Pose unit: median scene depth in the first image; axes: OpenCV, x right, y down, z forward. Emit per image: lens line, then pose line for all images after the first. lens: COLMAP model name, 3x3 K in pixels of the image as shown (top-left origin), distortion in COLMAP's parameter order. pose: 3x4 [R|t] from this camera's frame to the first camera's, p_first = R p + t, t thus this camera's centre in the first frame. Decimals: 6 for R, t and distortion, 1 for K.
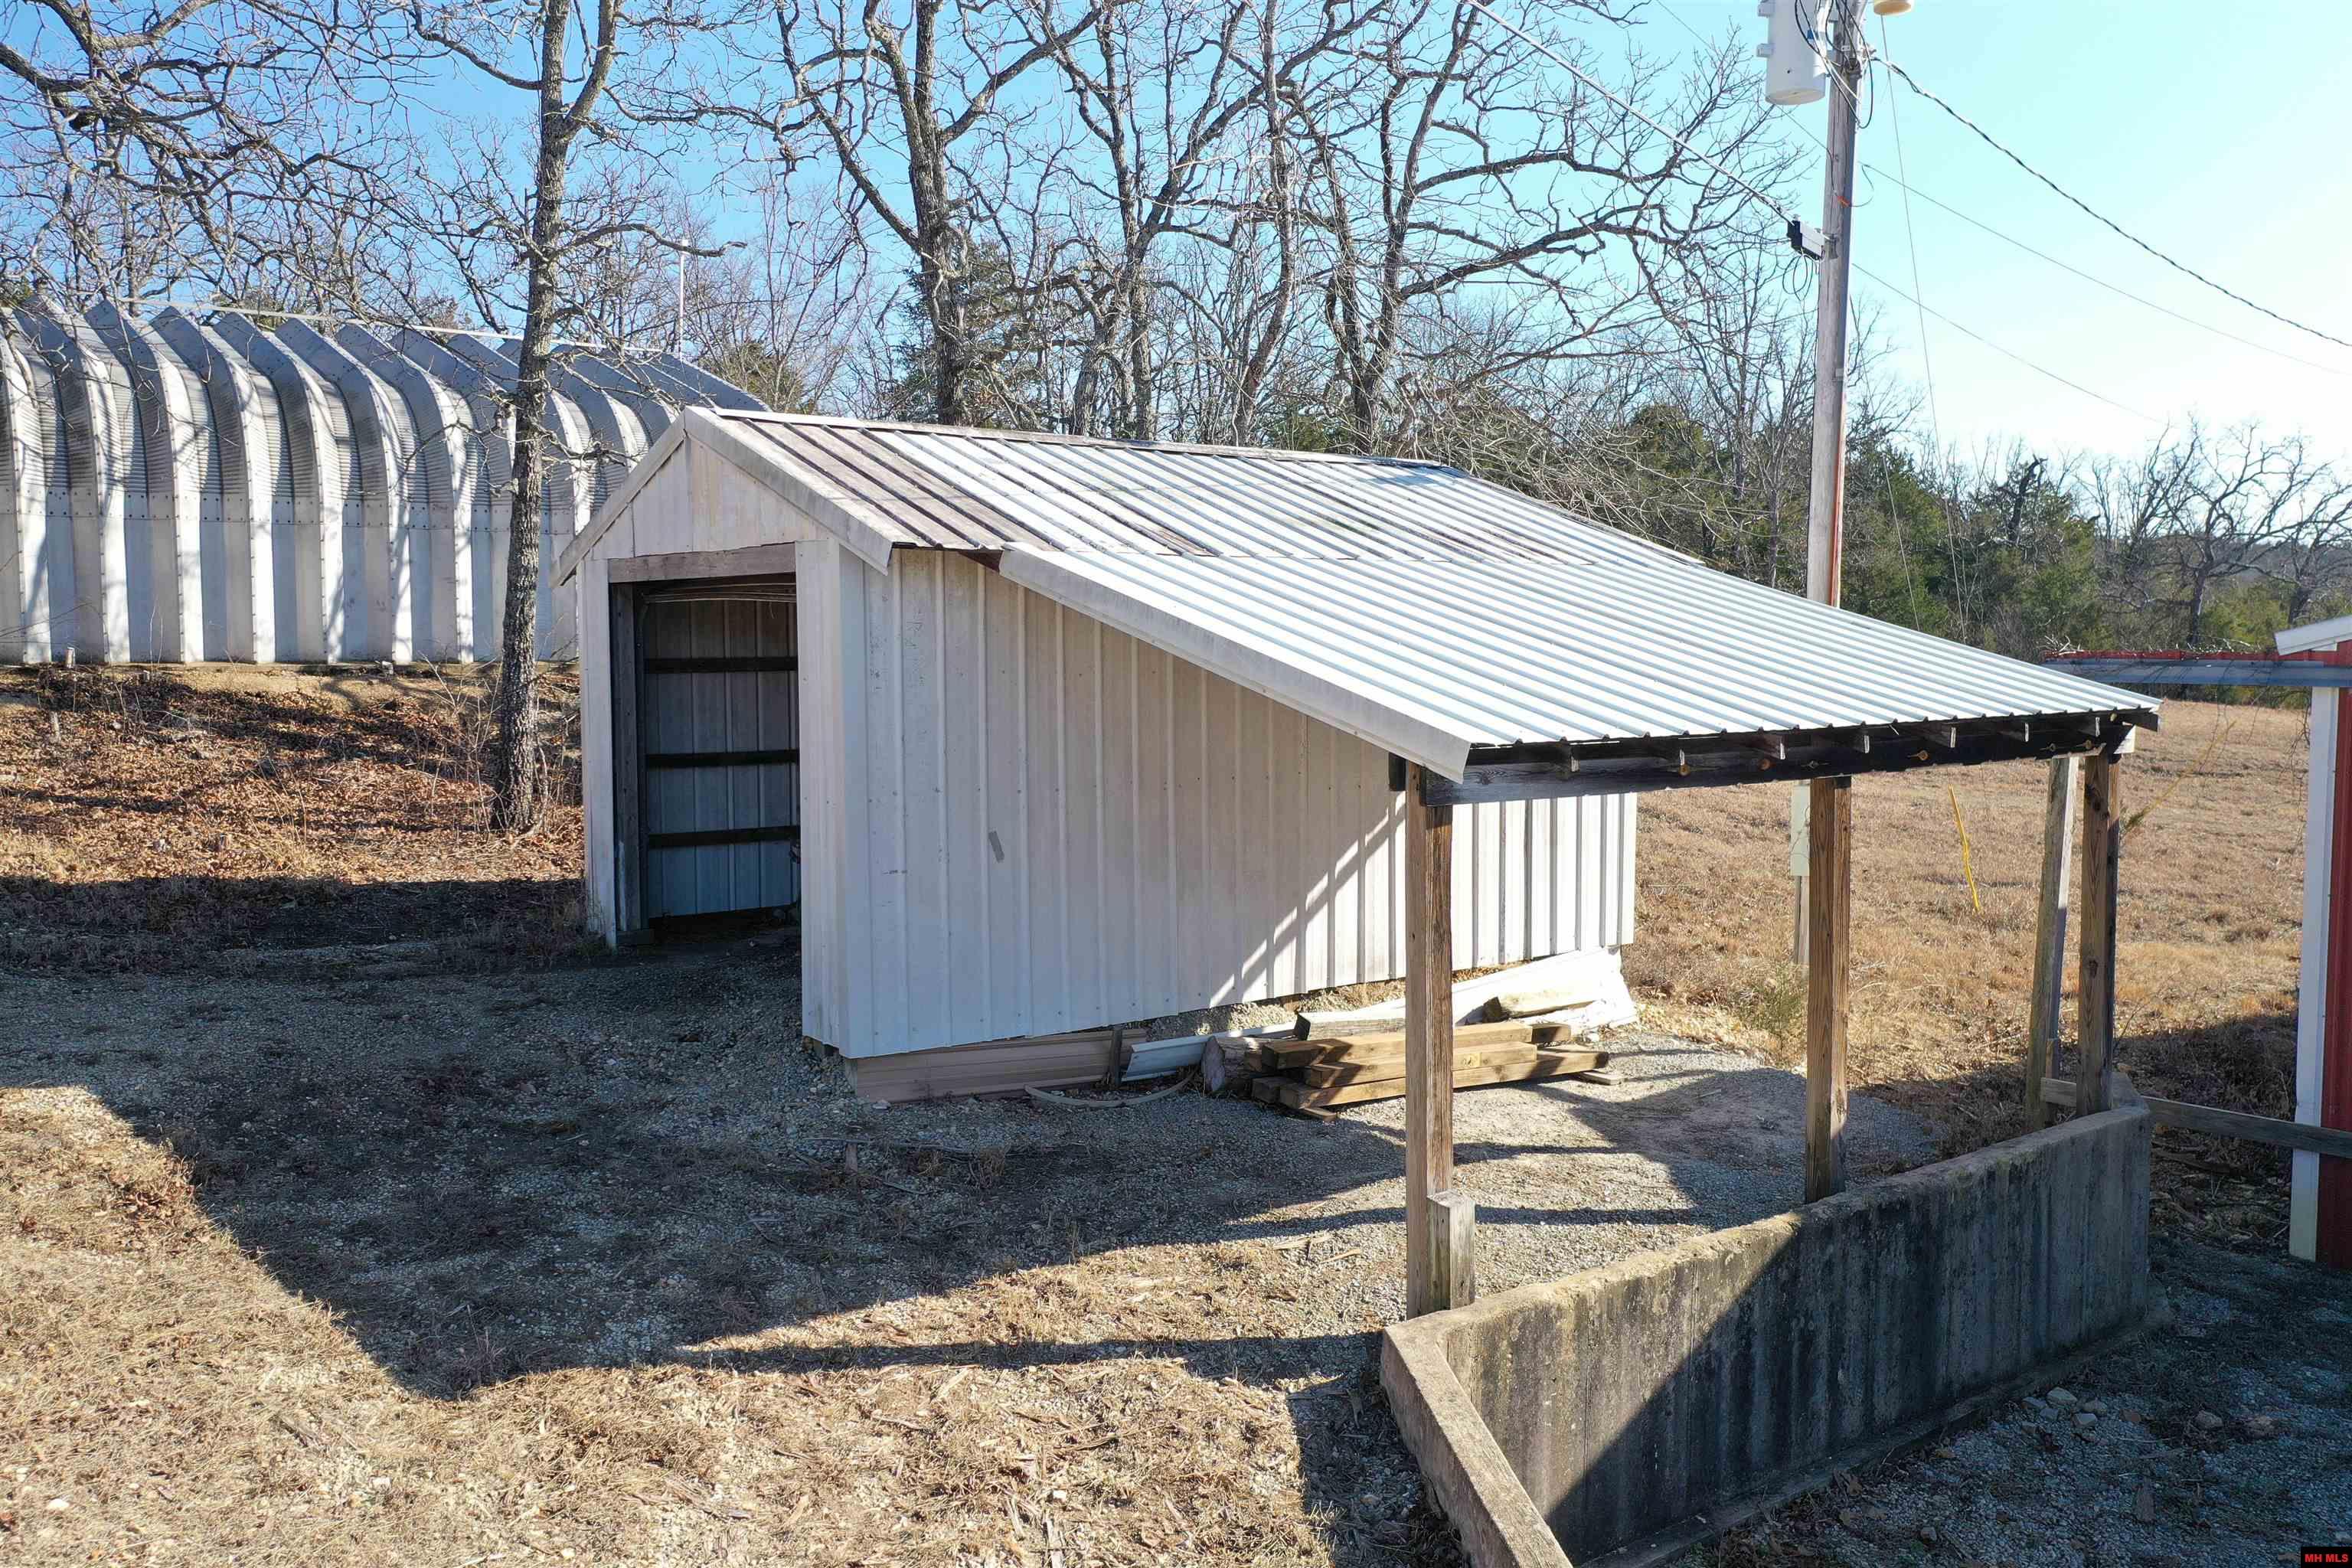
lens RADIAL K [[1877.4, 0, 1176.0], [0, 1877.4, 784.0], [0, 0, 1]] dist [-0.004228, -0.003234]
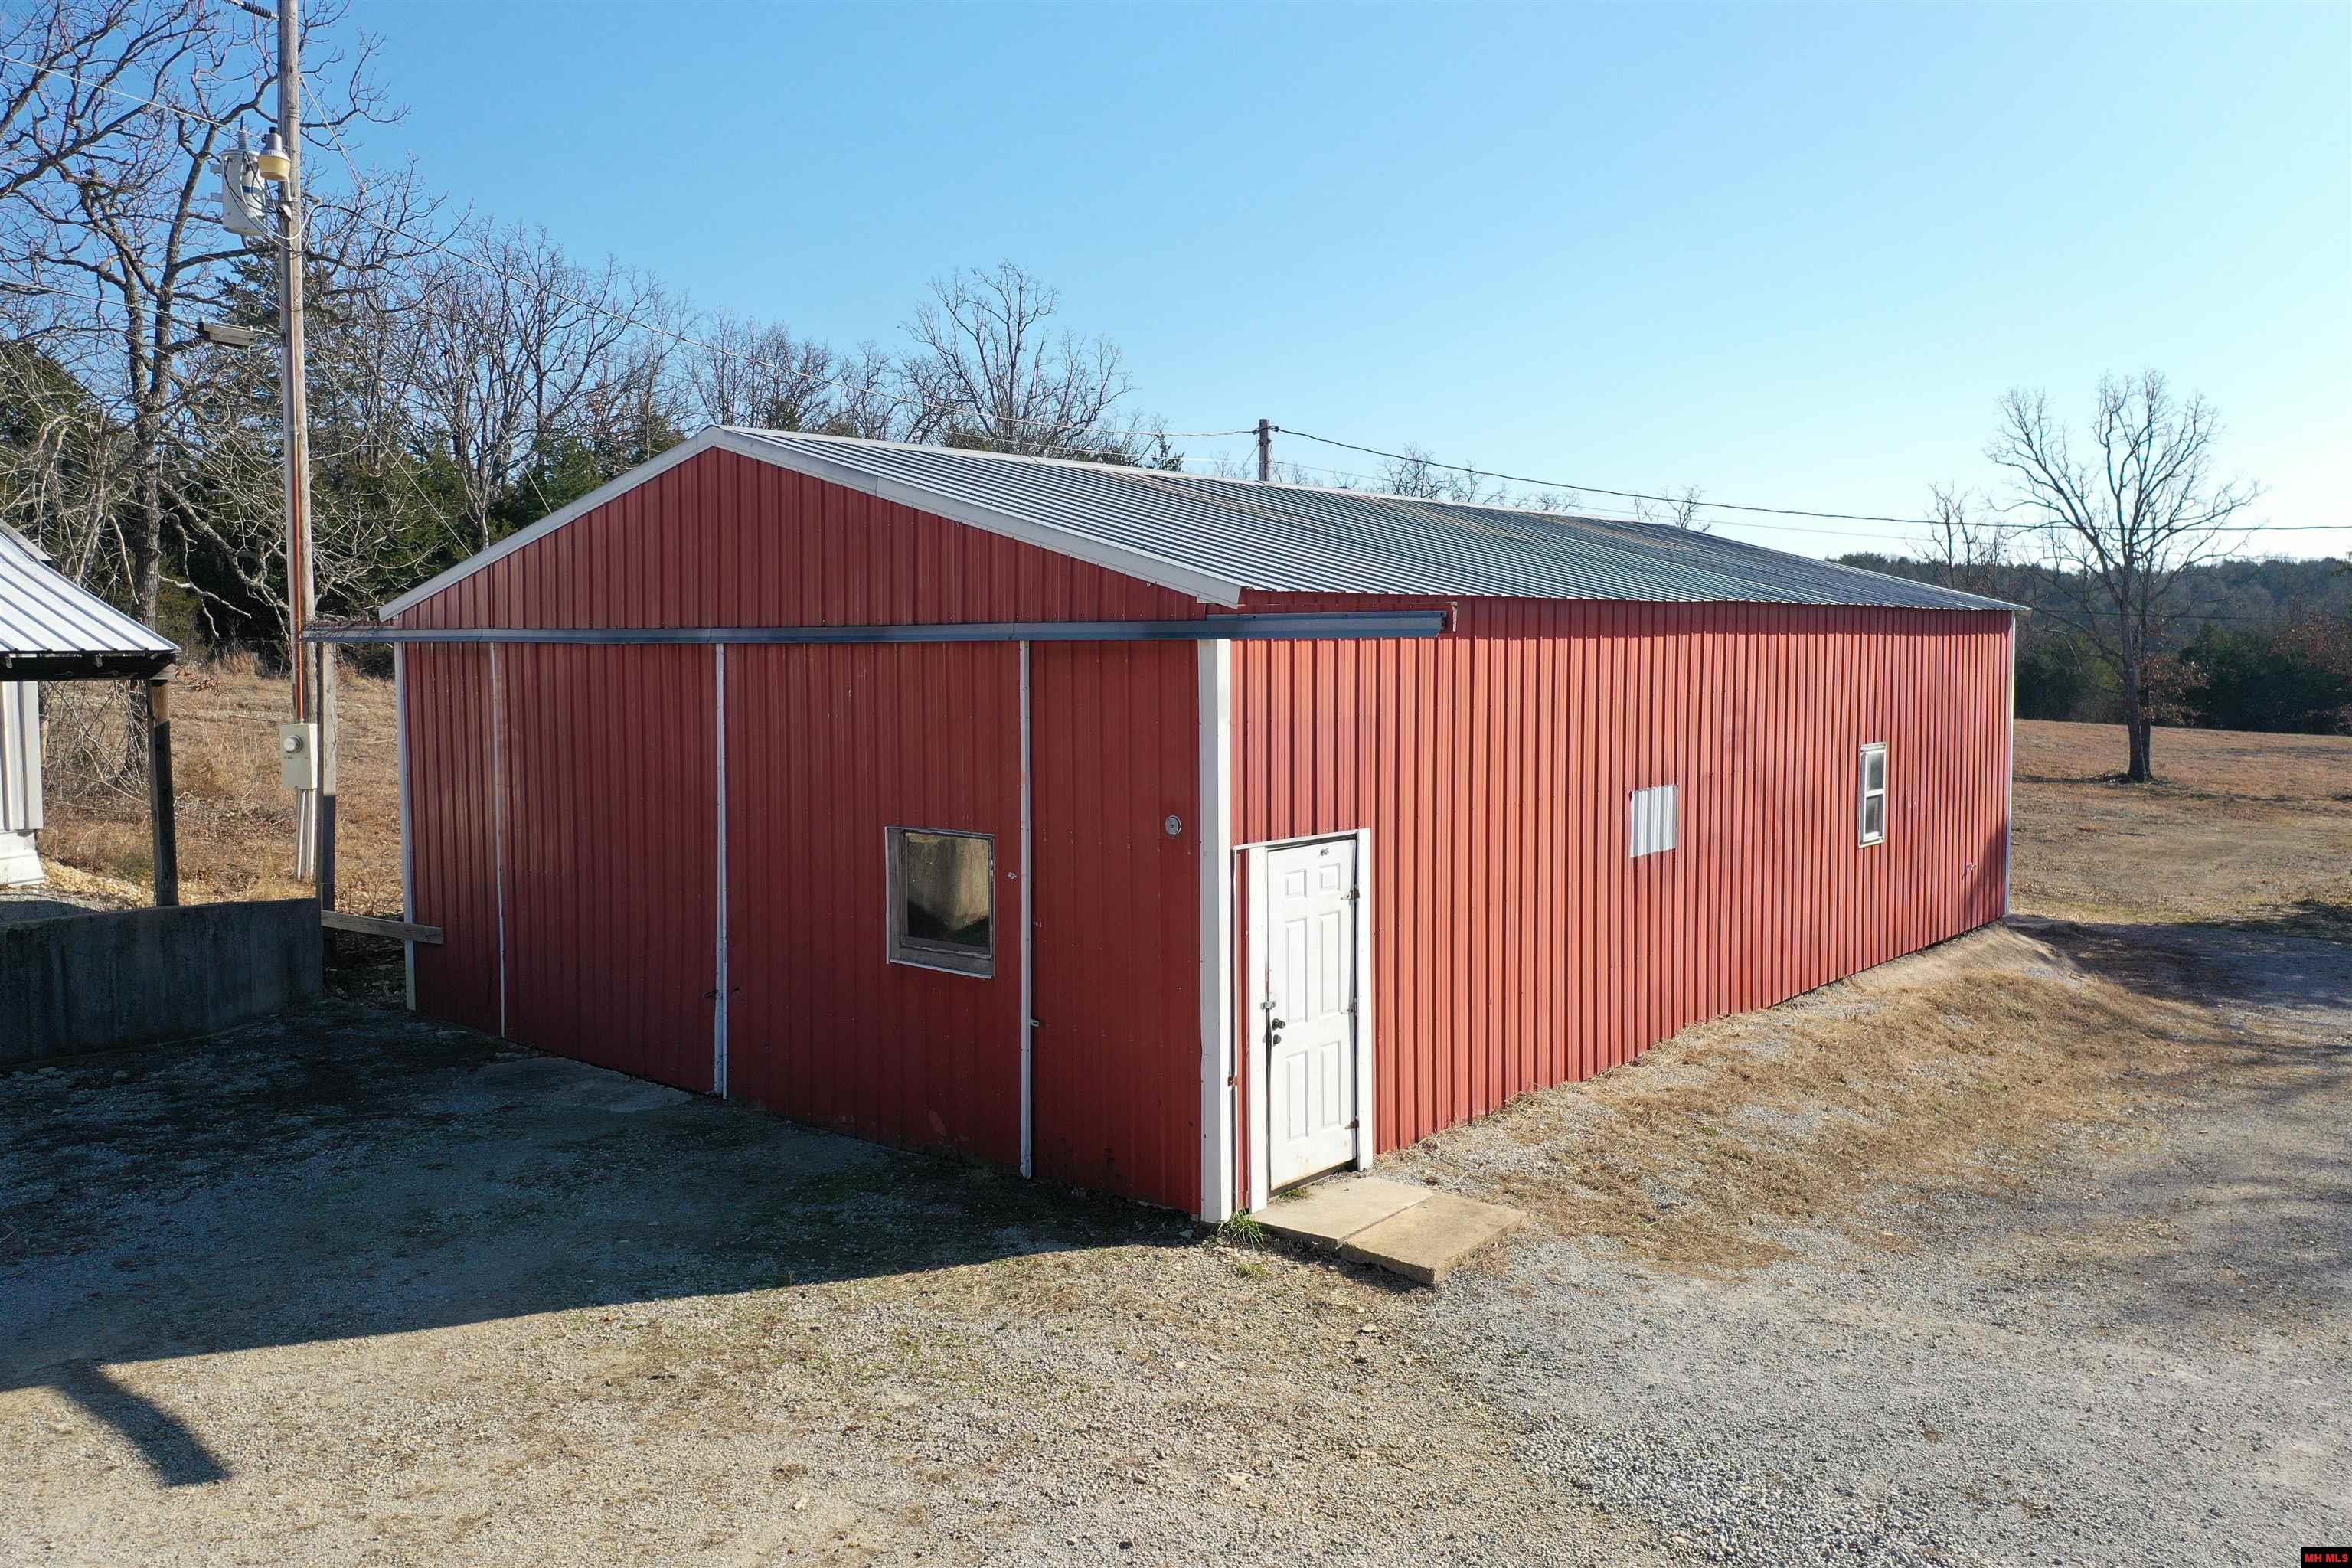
lens RADIAL K [[1875.9, 0, 1181.7], [0, 1875.9, 764.0], [0, 0, 1]] dist [0.001614, 0.006459]
pose [[0.971559, -0.012070, 0.236490, 0.597991], [0.016583, 0.999716, -0.017104, 0.060248], [-0.236217, 0.020539, 0.971483, -0.467148]]
